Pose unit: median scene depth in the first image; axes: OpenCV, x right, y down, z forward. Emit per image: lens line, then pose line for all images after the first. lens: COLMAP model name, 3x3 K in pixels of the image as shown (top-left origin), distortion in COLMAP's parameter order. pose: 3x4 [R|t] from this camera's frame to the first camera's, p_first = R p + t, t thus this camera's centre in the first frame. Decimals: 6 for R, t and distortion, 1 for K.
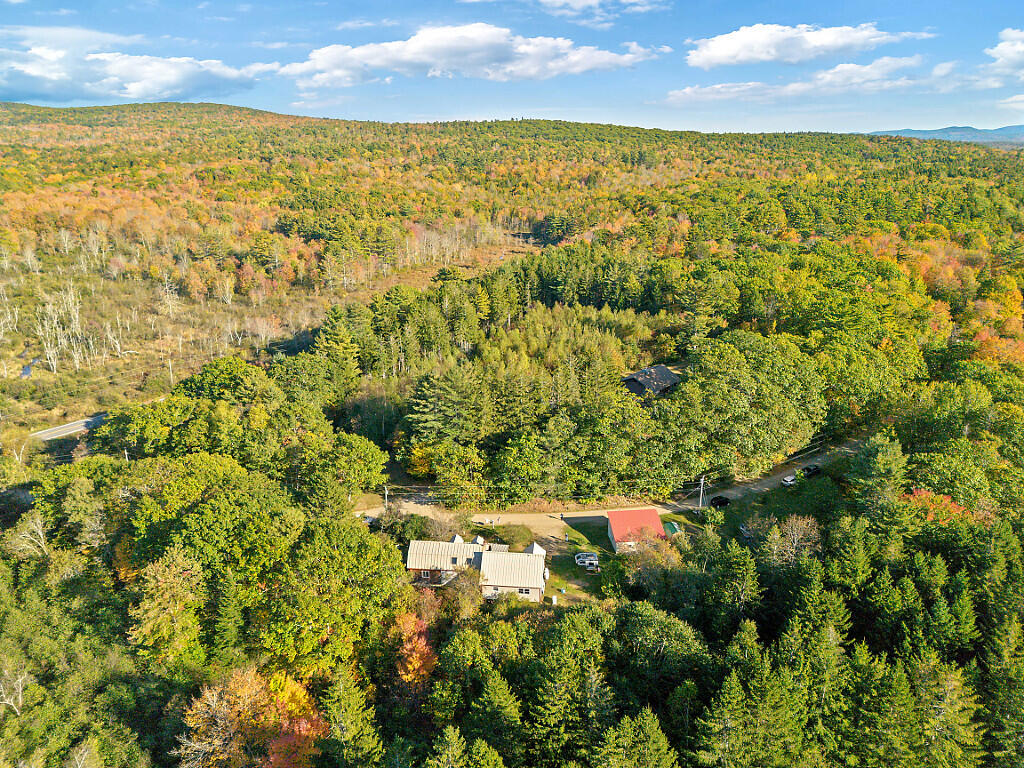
lens RADIAL K [[709.6, 0, 512.0], [0, 709.6, 384.0], [0, 0, 1]] dist [0.089916, -0.001203]
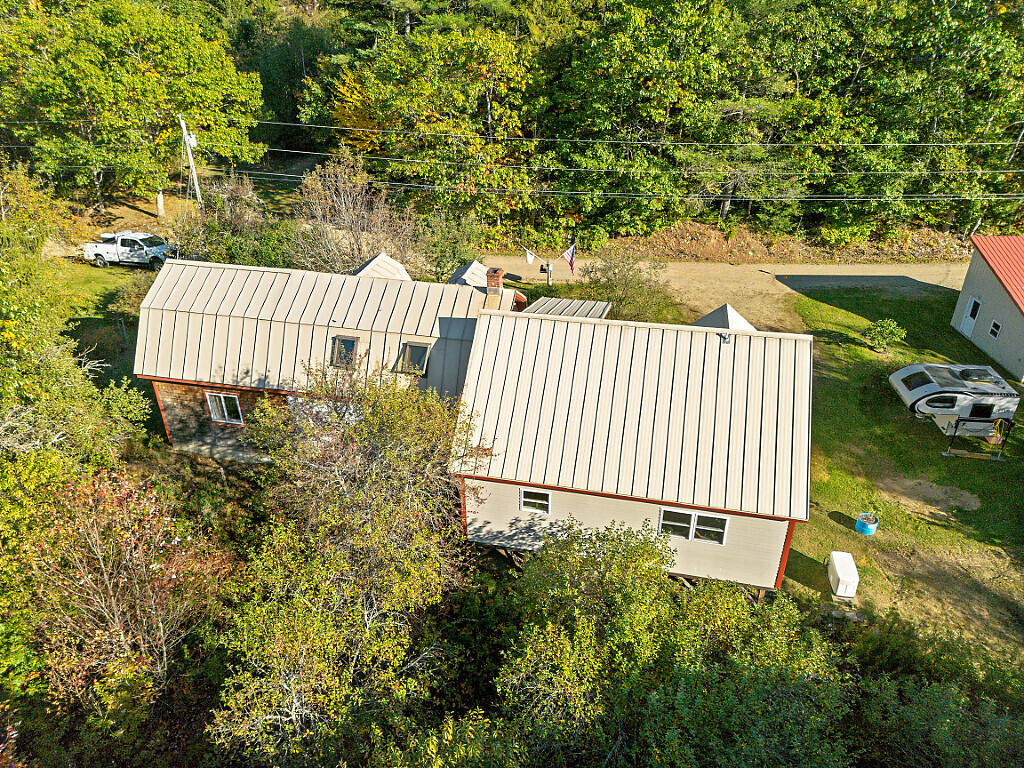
lens RADIAL K [[709.6, 0, 512.0], [0, 709.6, 384.0], [0, 0, 1]] dist [0.089916, -0.001203]
pose [[0.993570, 0.052326, -0.100398, -0.011299], [-0.033078, 0.982258, 0.184595, 0.214888], [0.108276, -0.180087, 0.977673, 0.794269]]
